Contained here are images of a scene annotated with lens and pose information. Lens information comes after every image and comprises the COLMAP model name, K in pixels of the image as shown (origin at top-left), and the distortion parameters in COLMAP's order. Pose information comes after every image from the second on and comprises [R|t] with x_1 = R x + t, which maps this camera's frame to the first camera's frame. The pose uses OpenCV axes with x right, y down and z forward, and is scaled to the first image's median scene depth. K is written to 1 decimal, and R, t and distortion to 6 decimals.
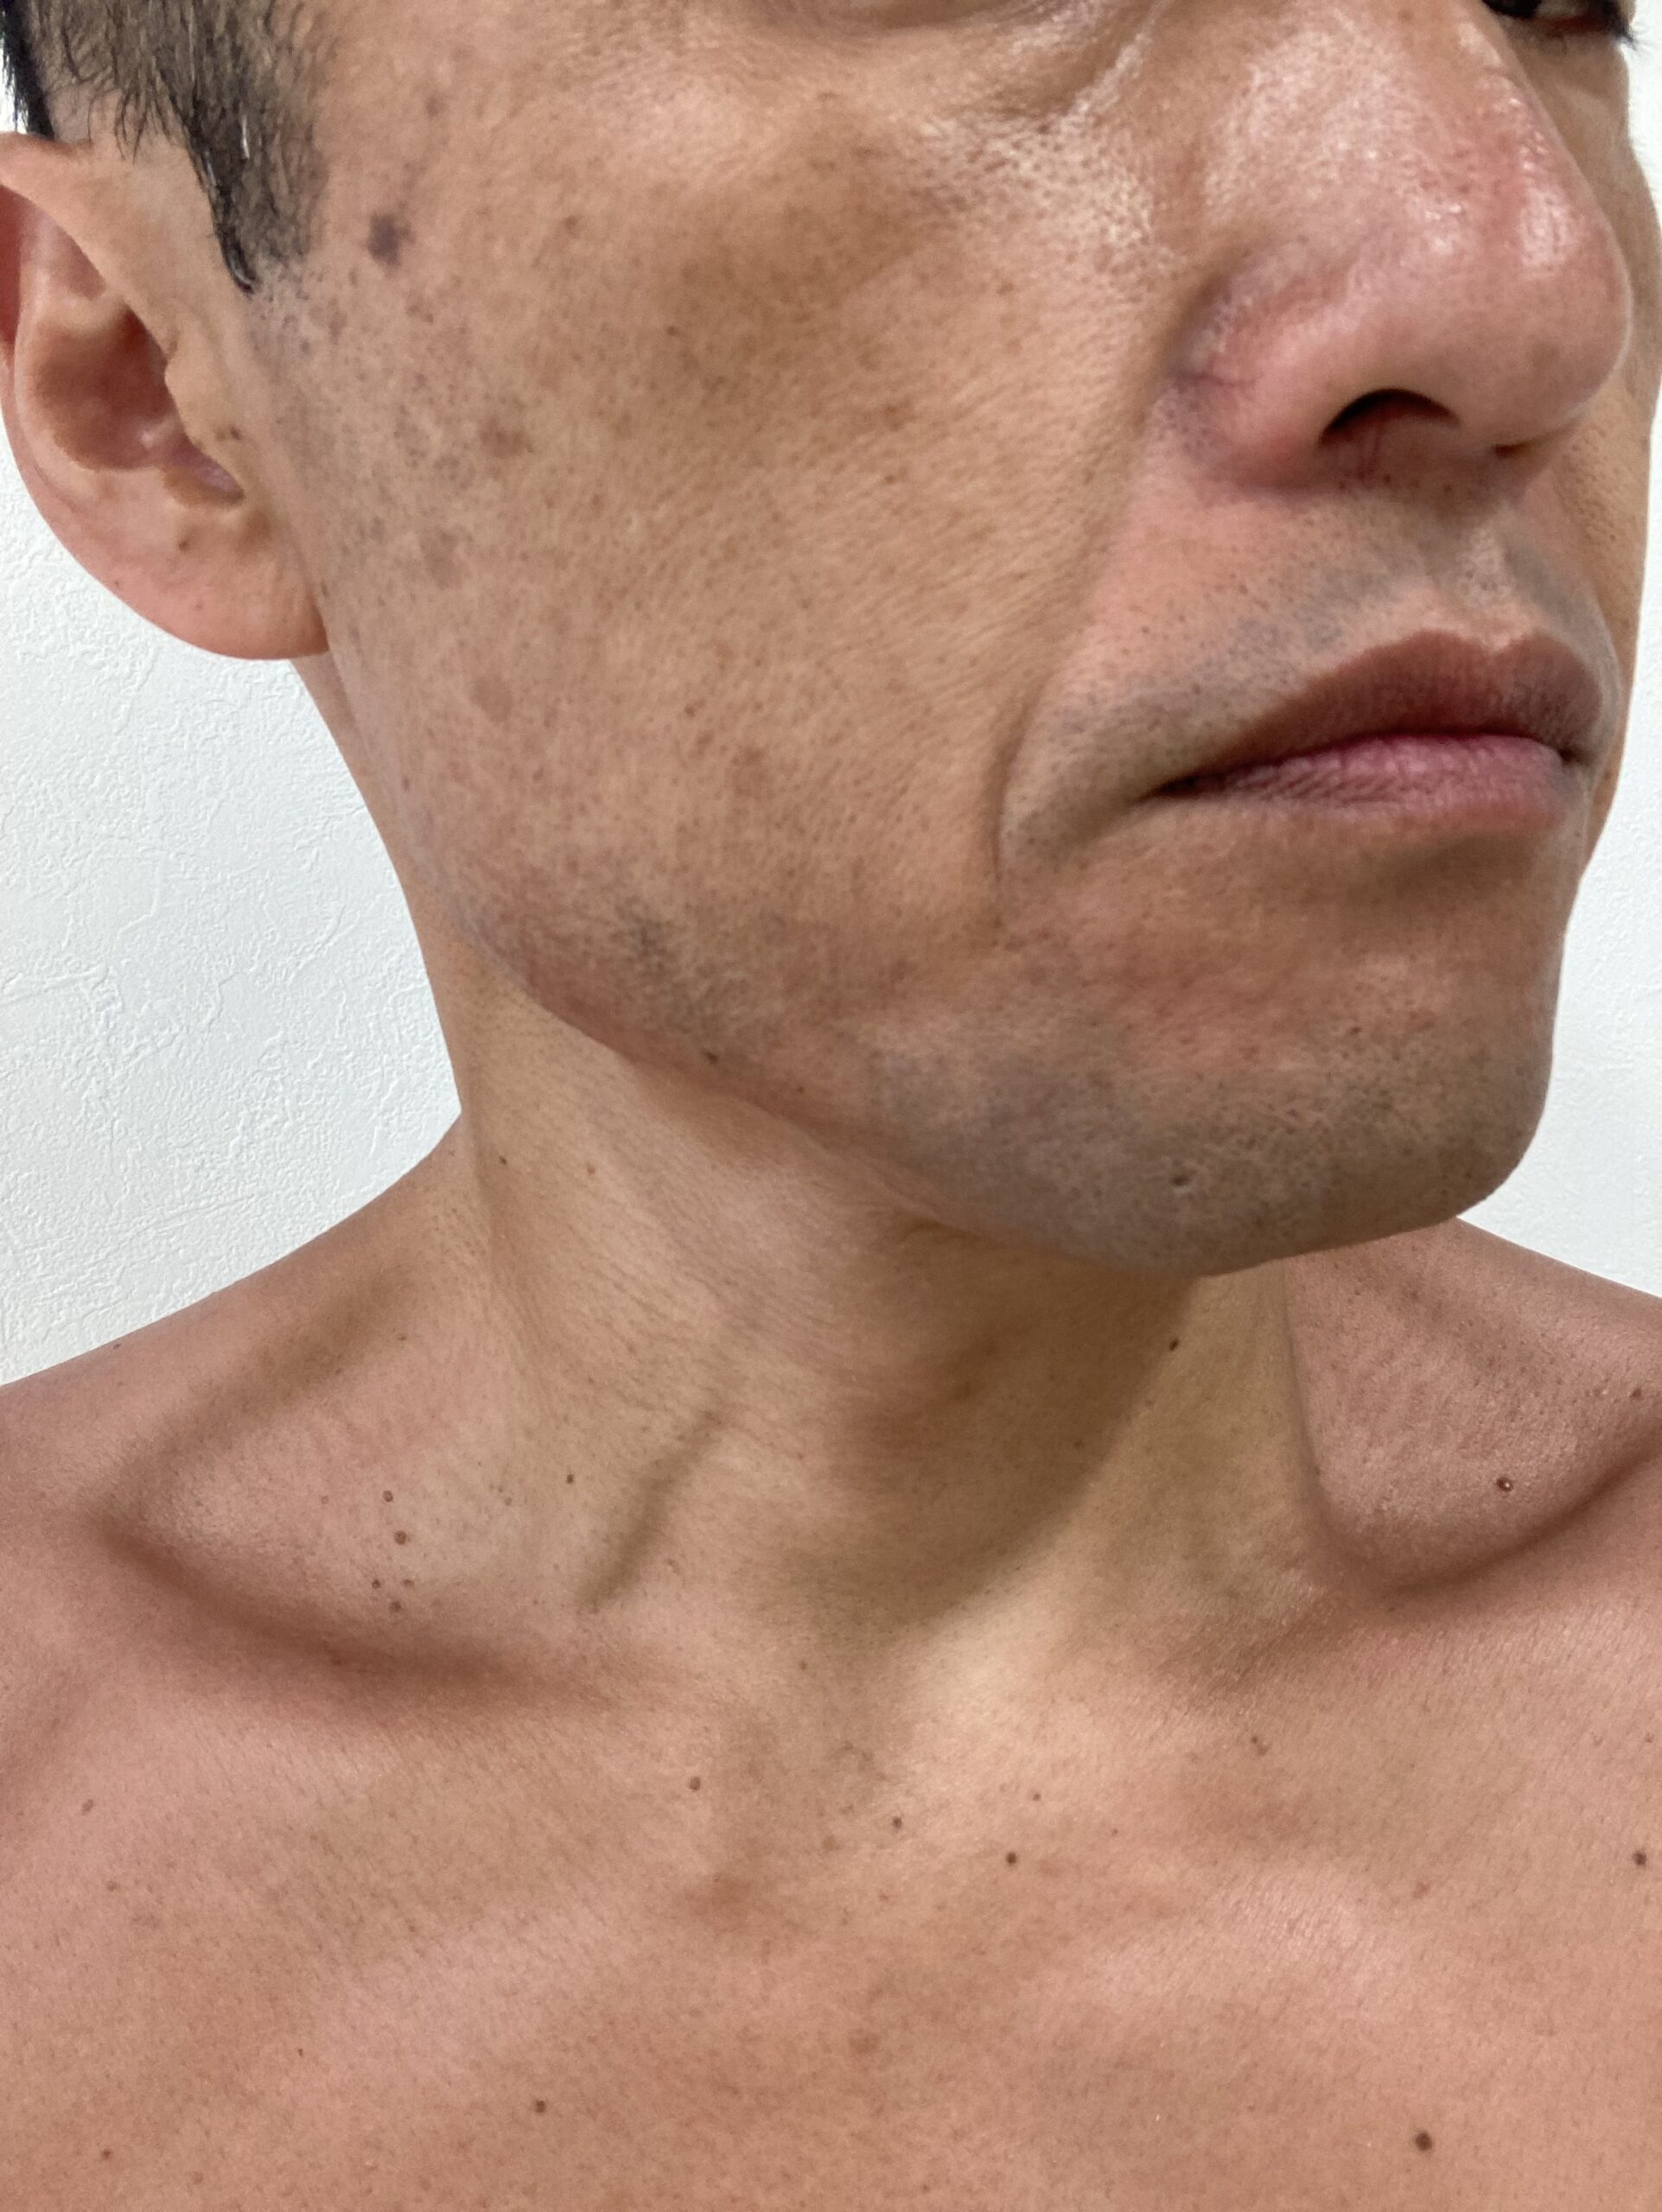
lens RADIAL K [[2038.0, 0, 832.1], [0, 2038.0, 1129.0], [0, 0, 1]] dist [0.084023, 0.000000]
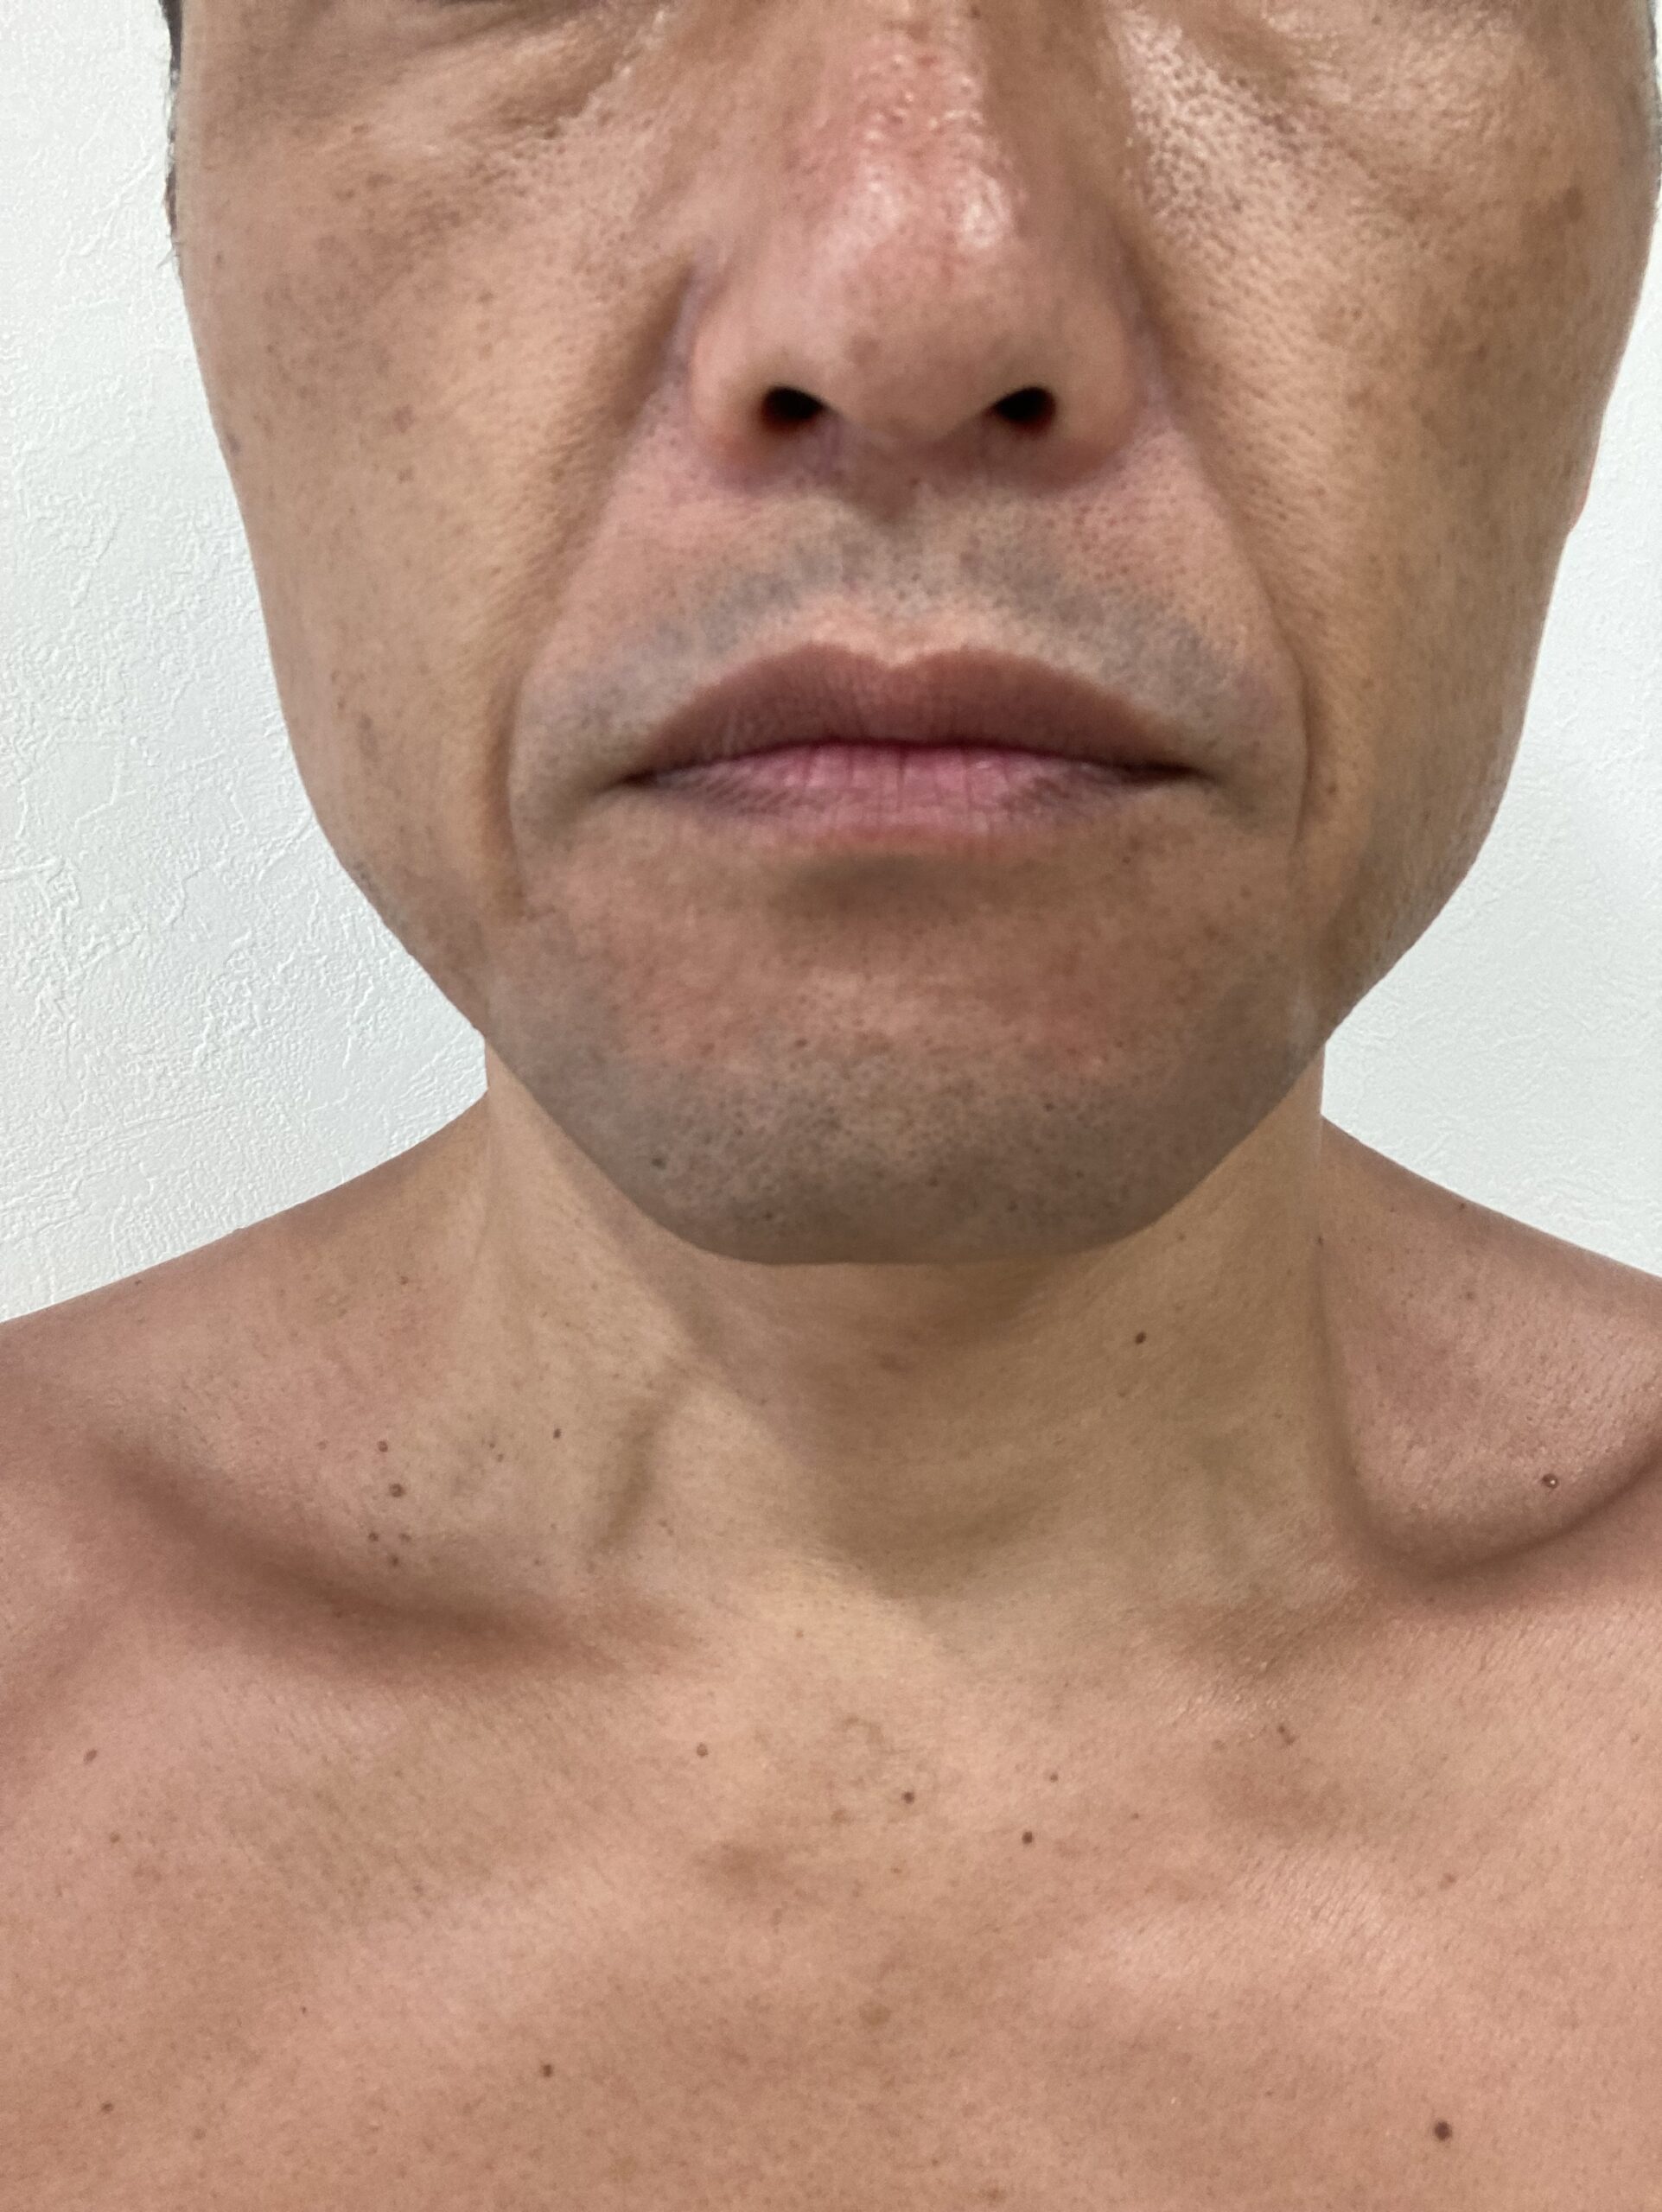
lens RADIAL K [[2038.0, 0, 839.8], [0, 2038.0, 1114.1], [0, 0, 1]] dist [0.084023, 0.000000]
pose [[0.822011, 0.160806, -0.546296, 0.841589], [-0.124426, 0.986841, 0.103260, -0.122283], [0.555712, -0.016908, 0.831203, 0.210283]]
